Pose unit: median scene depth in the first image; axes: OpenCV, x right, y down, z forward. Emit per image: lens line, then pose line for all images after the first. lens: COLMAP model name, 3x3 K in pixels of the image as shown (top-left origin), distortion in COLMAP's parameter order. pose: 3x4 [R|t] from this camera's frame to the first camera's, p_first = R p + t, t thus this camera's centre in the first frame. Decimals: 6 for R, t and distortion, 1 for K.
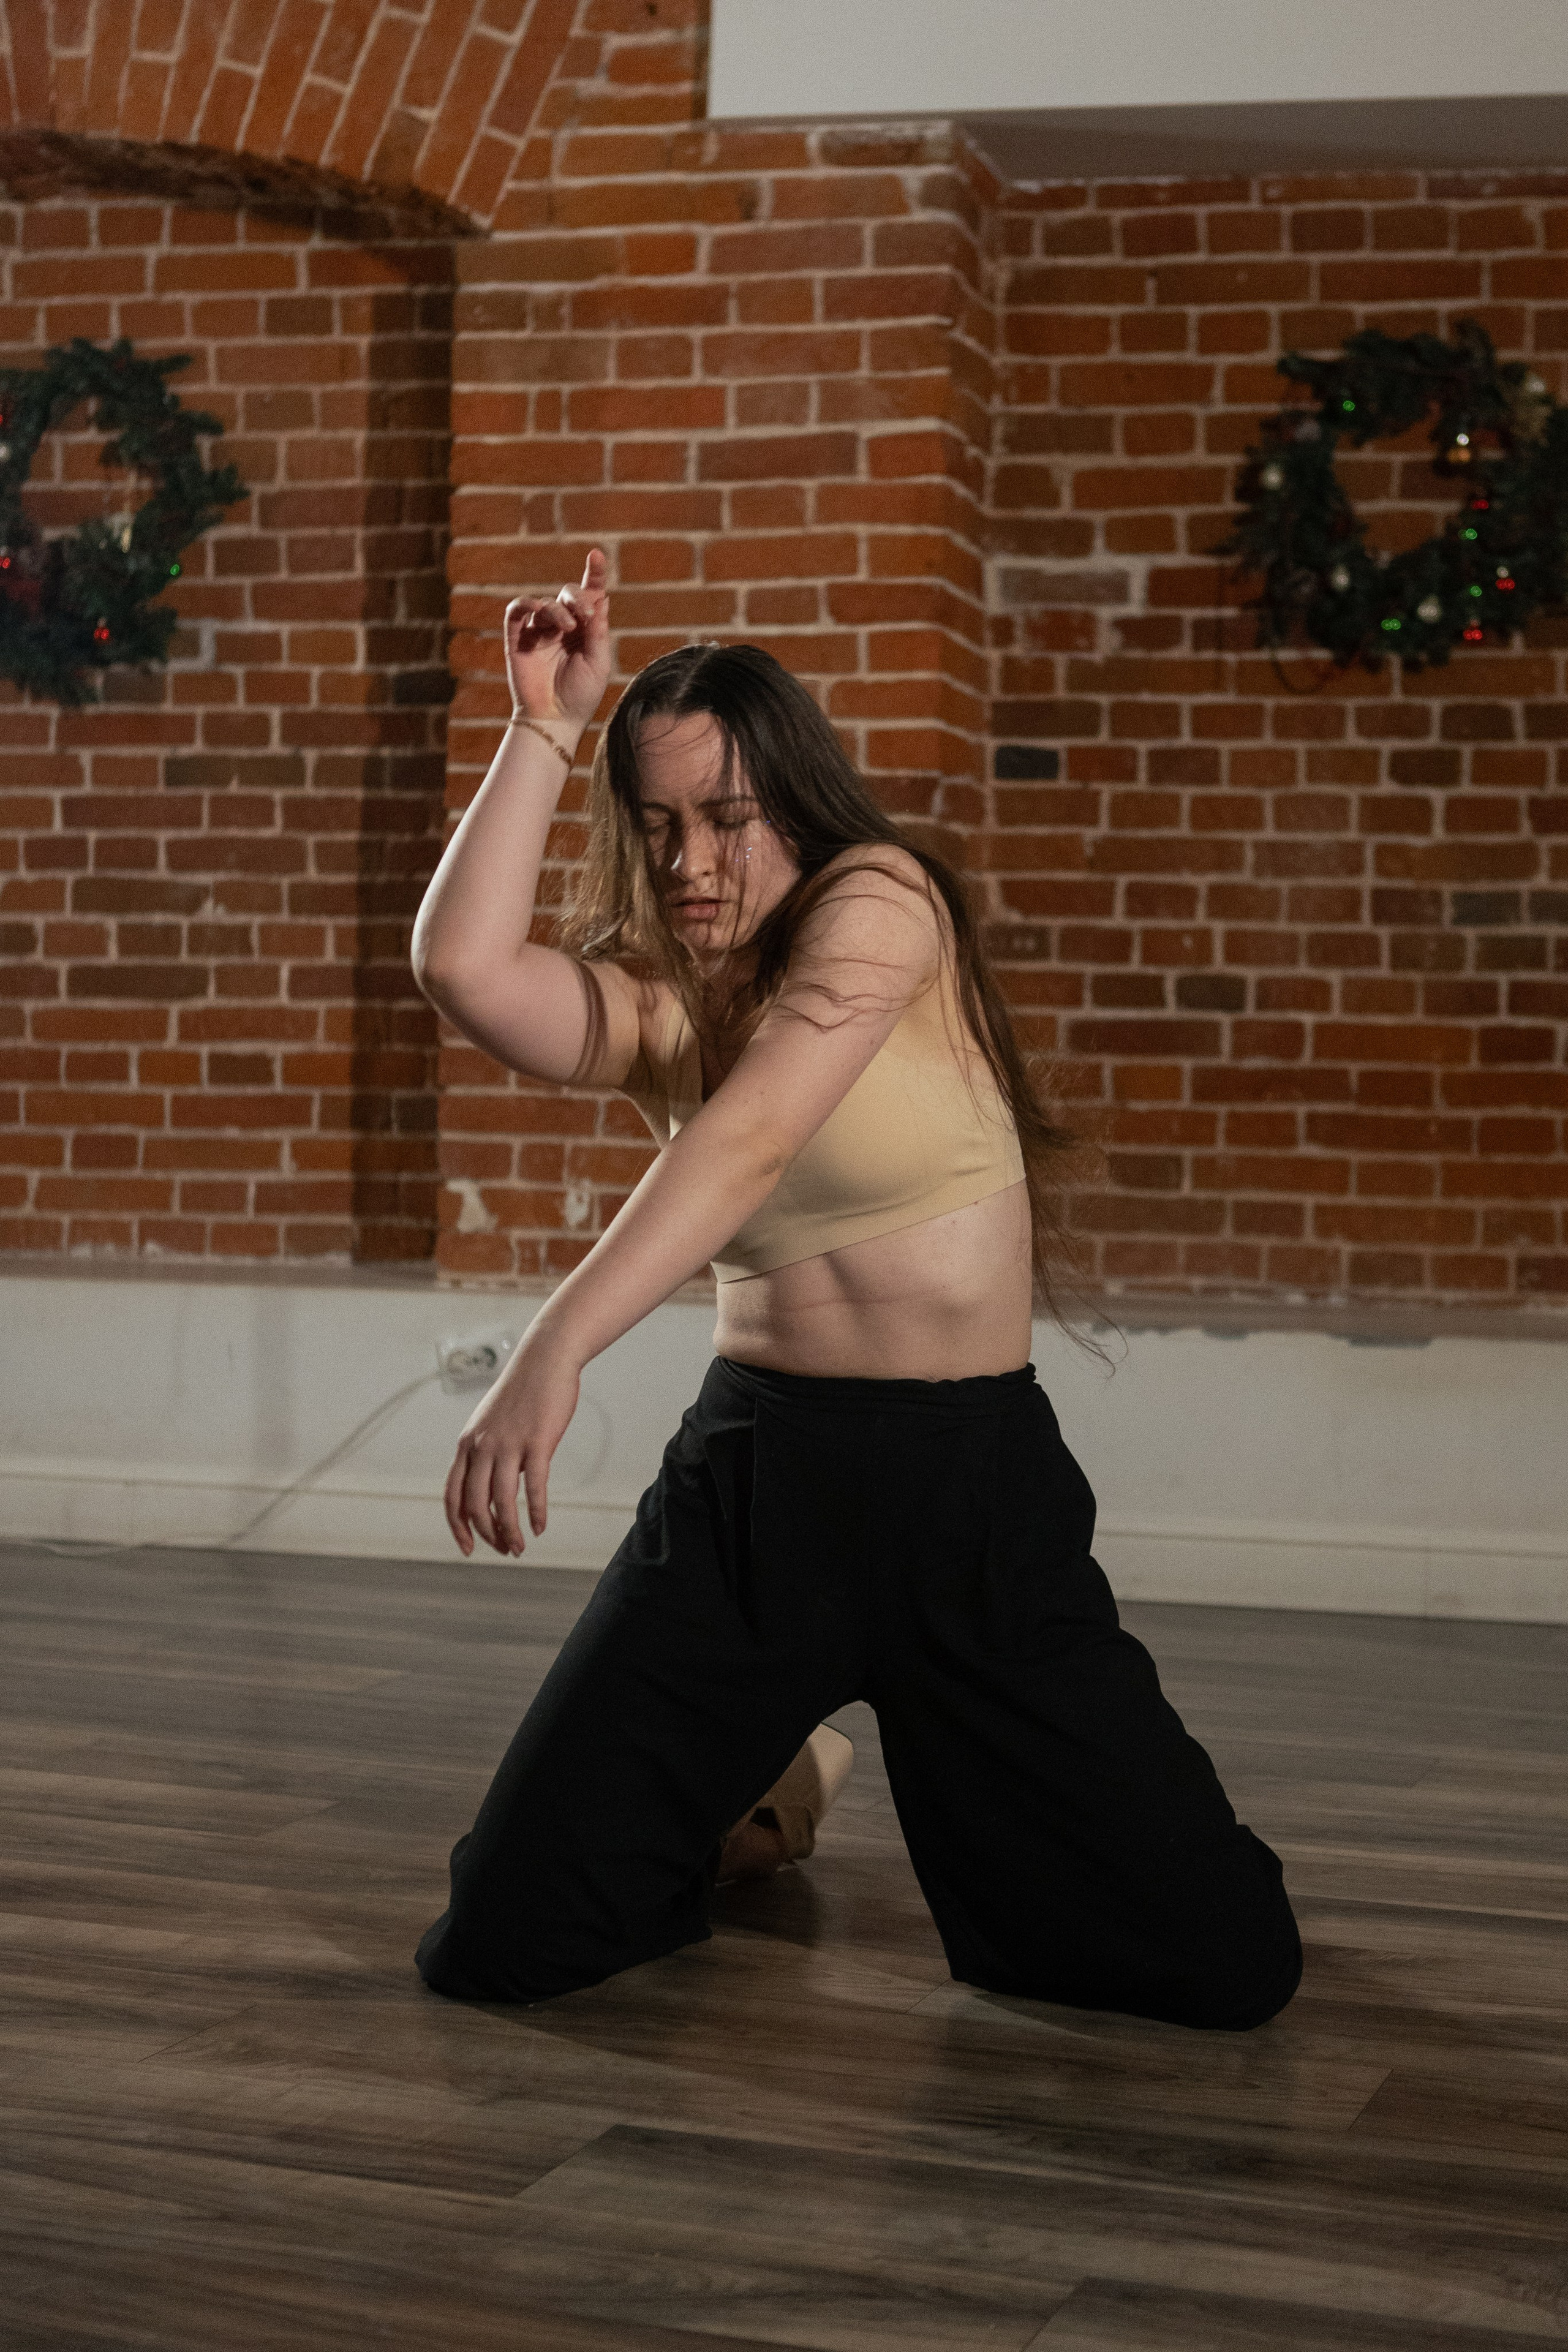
lens RADIAL K [[3677.2, 0, 836.0], [0, 3677.2, 1148.6], [0, 0, 1]] dist [-0.030578, 0.000000]
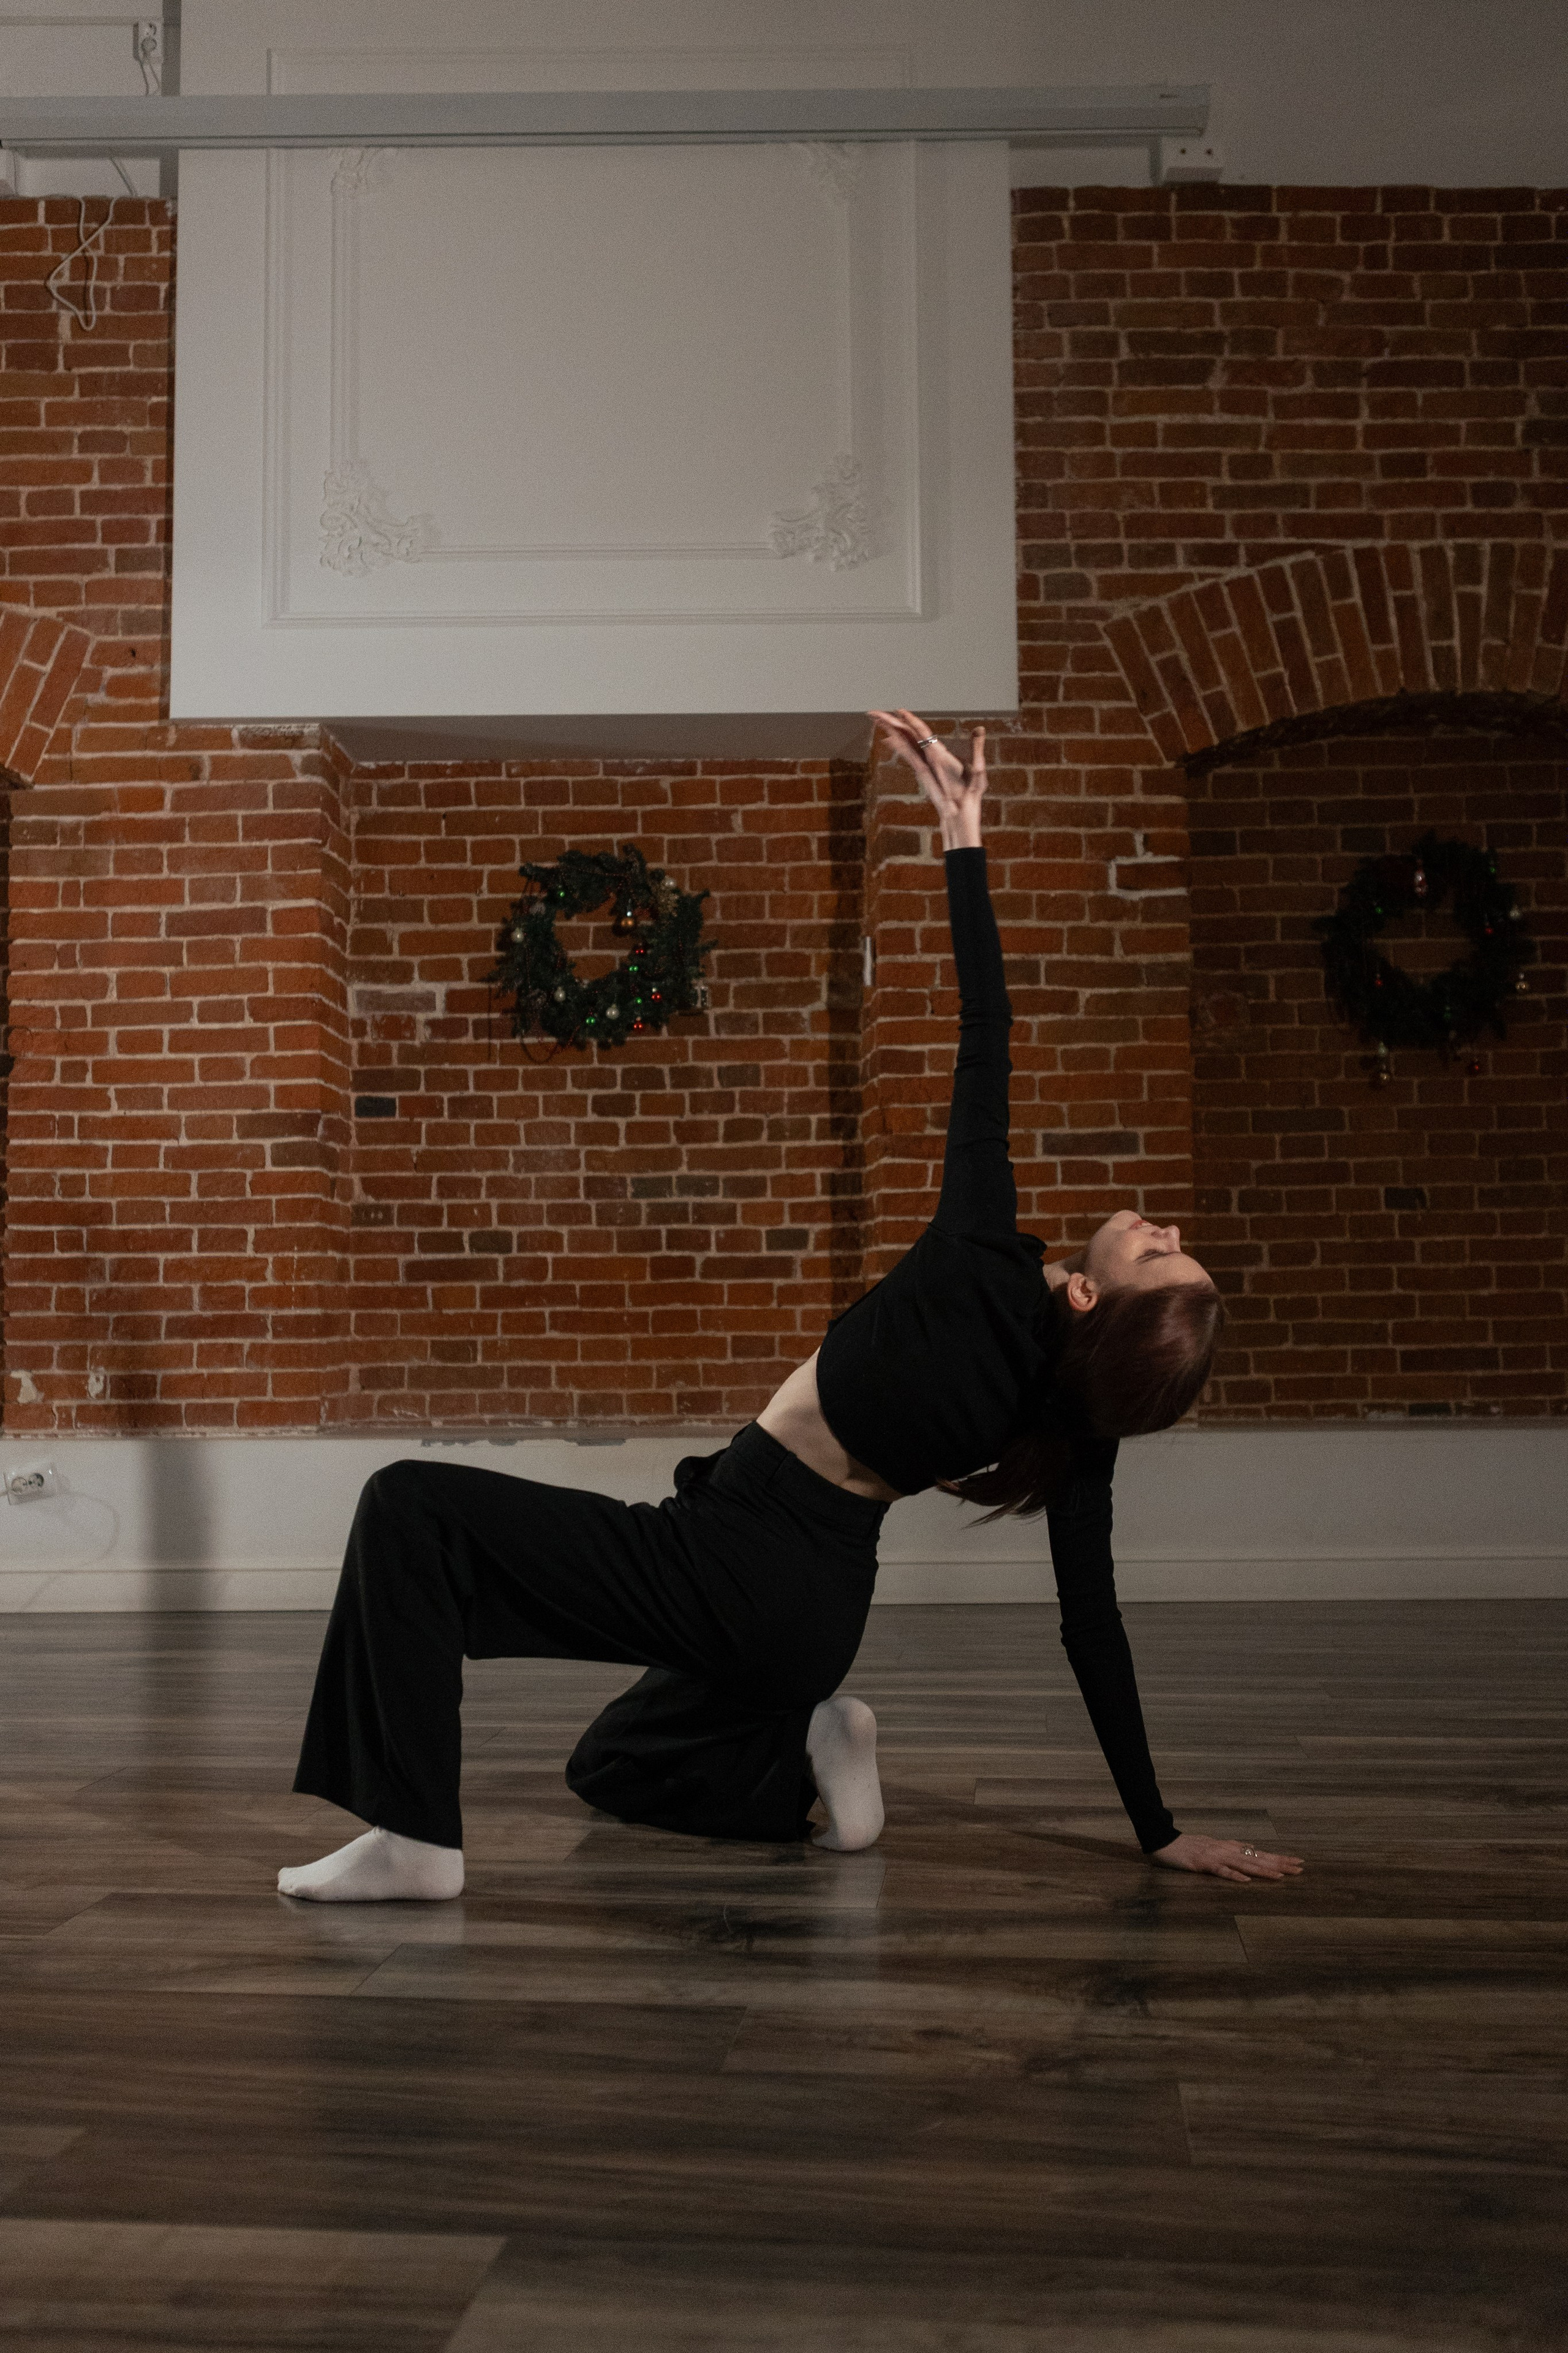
lens RADIAL K [[2262.0, 0, 767.6], [0, 2262.0, 1172.6], [0, 0, 1]] dist [0.001452, 0.000000]
pose [[0.976908, -0.019236, 0.212795, 0.007193], [0.039009, 0.995257, -0.089118, 0.022747], [-0.210071, 0.095361, 0.973024, -0.026818]]
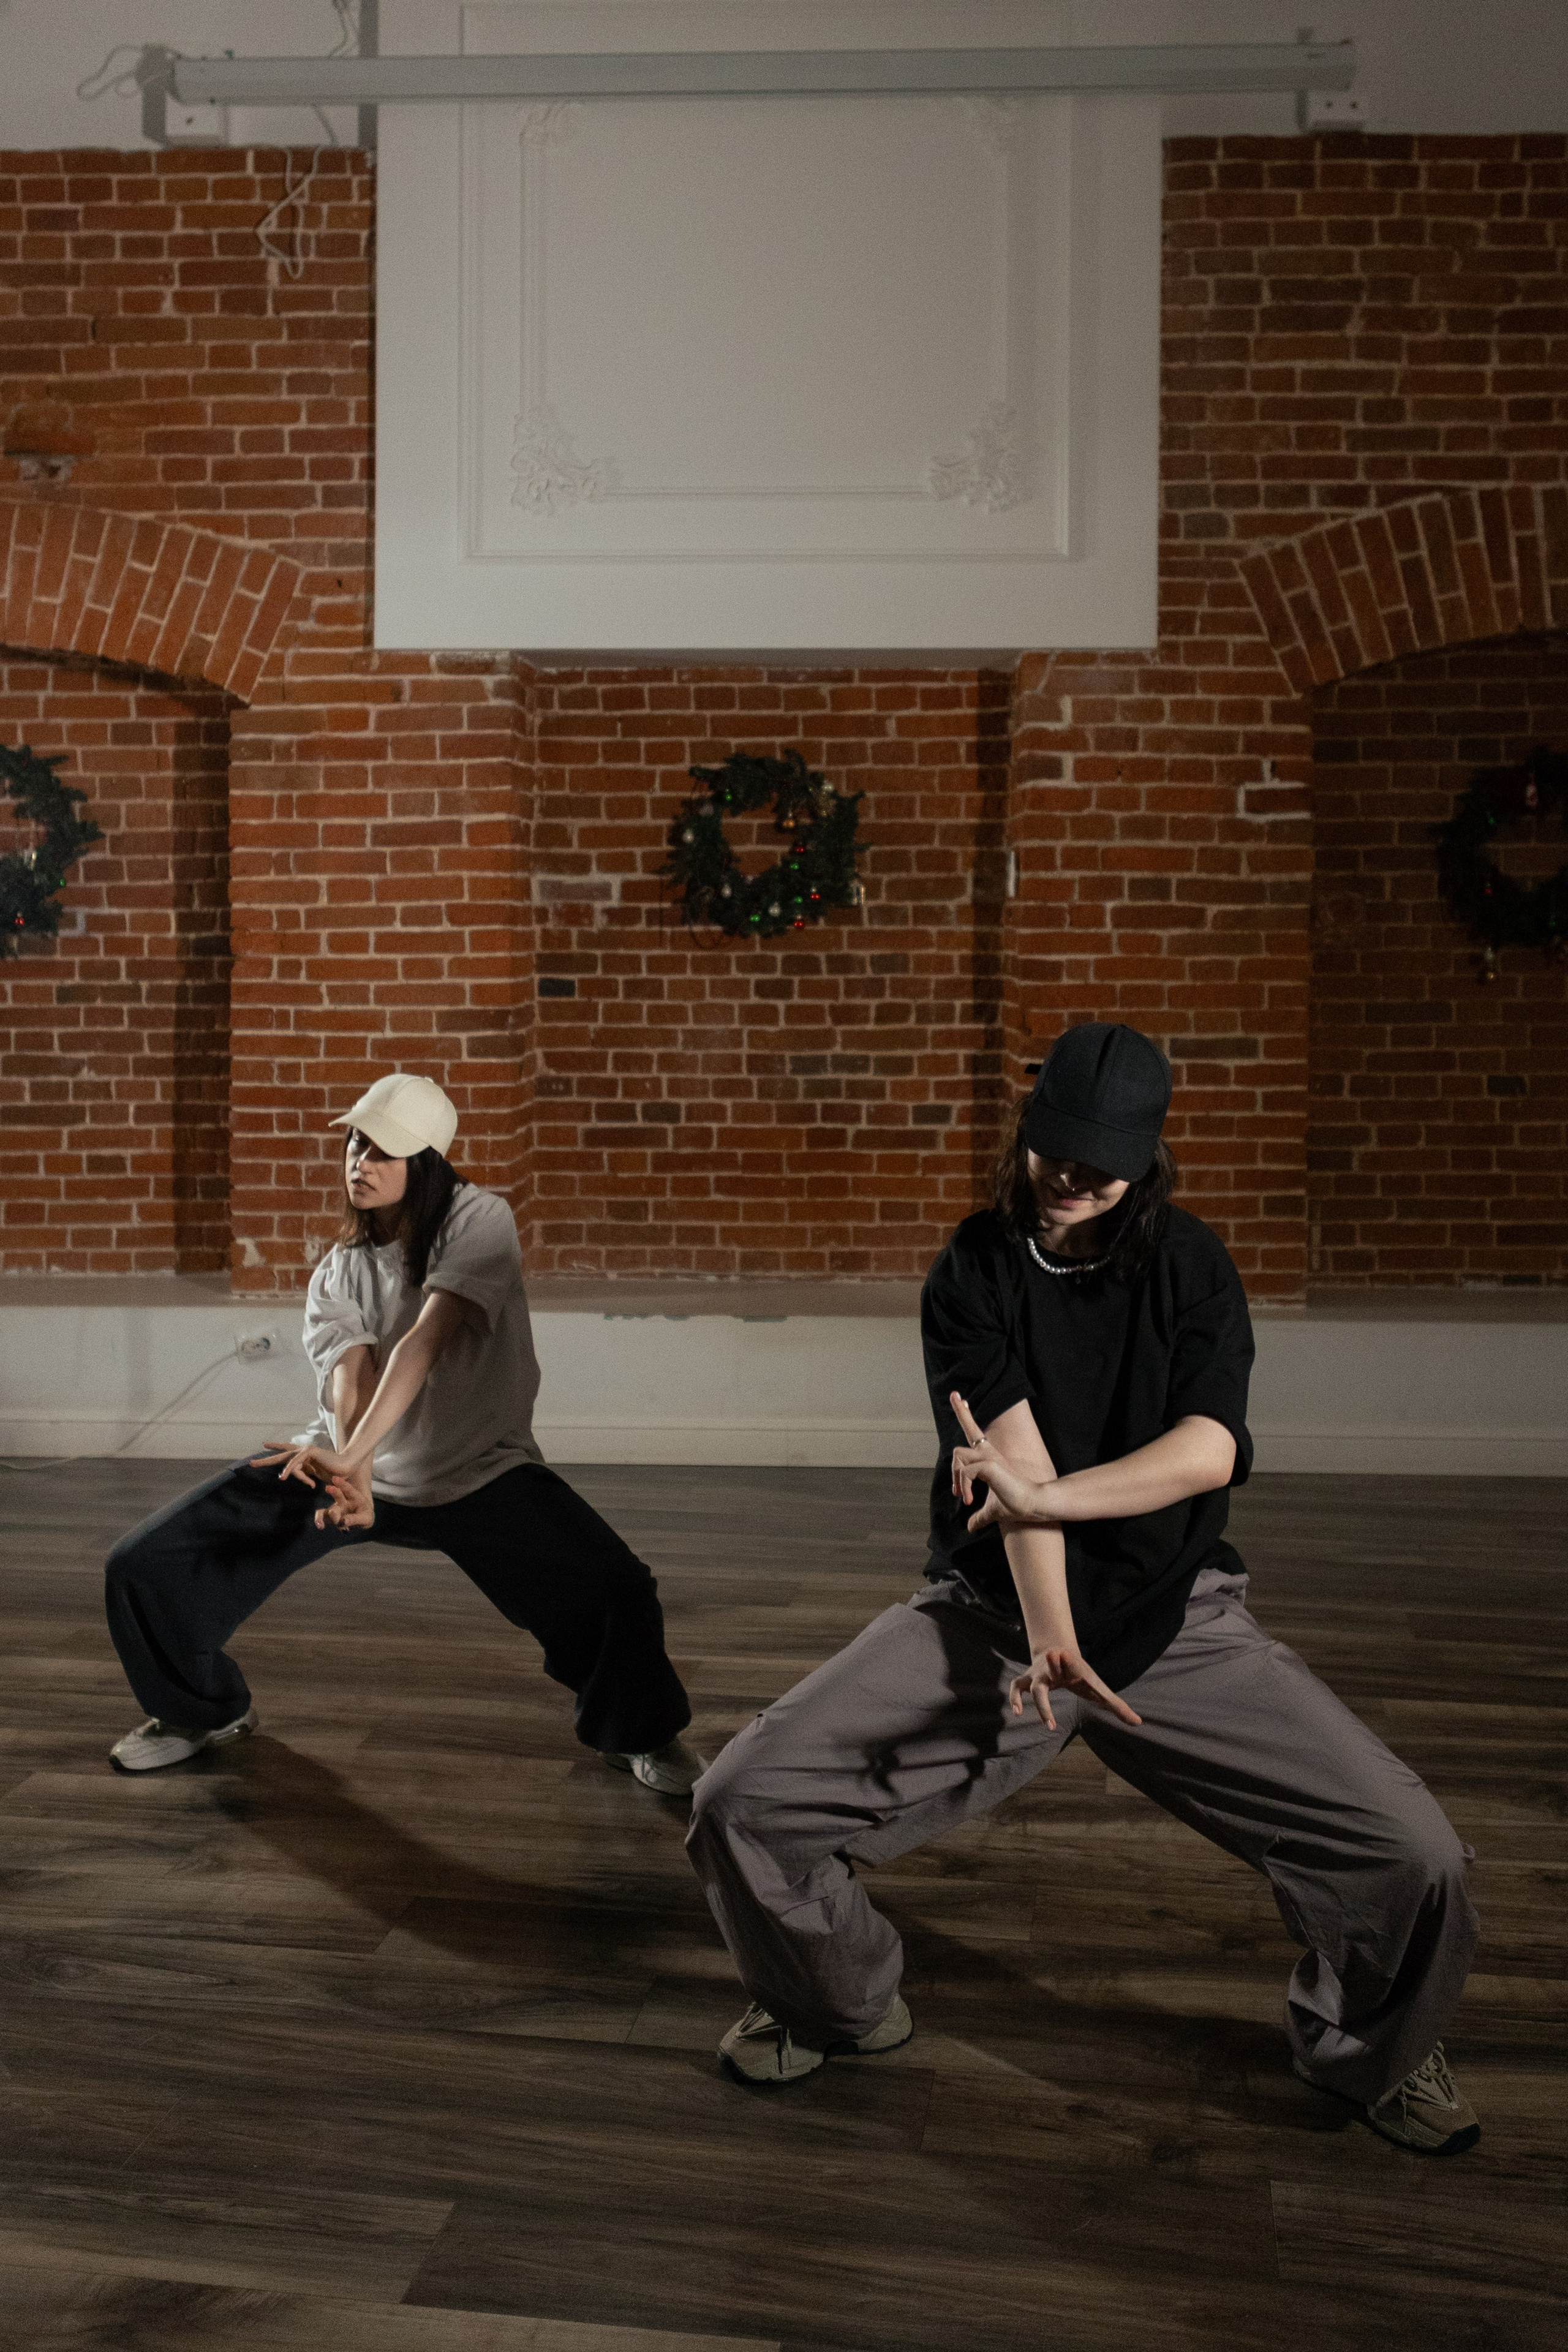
lens RADIAL K [[2262.0, 0, 786.8], [0, 2262.0, 976.2], [0, 0, 1]] dist [0.014972, 0.000000]
pose [[0.985147, -0.023457, 0.170105, -0.026605], [0.024952, 0.999667, -0.006653, -0.102189], [-0.169893, 0.010798, 0.985403, -0.121822]]
